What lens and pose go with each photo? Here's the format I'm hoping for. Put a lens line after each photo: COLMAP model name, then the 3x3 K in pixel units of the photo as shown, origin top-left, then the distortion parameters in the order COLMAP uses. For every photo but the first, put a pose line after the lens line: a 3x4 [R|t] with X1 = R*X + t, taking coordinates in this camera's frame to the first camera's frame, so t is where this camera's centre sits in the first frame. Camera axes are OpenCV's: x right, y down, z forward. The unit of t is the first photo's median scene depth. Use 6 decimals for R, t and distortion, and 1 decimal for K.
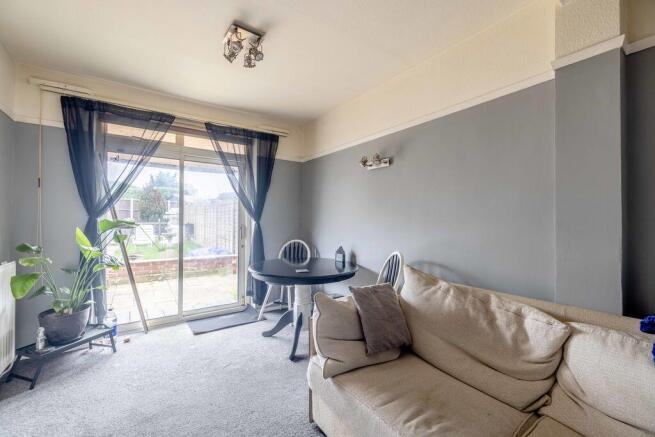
lens RADIAL K [[283.9, 0, 327.1], [0, 283.9, 223.0], [0, 0, 1]] dist [-0.000961, -0.000029]
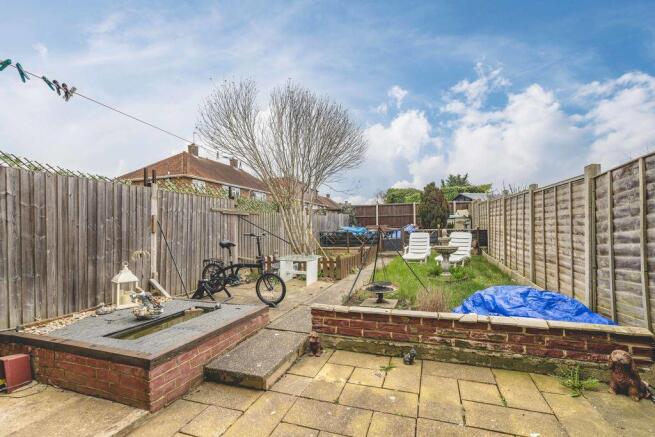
lens RADIAL K [[283.9, 0, 330.0], [0, 283.9, 230.2], [0, 0, 1]] dist [-0.000961, -0.000029]
pose [[0.584617, -0.006379, -0.811285, -0.205639], [0.012107, 0.999926, 0.000862, -0.003059], [0.811219, -0.010326, 0.584651, 0.445898]]
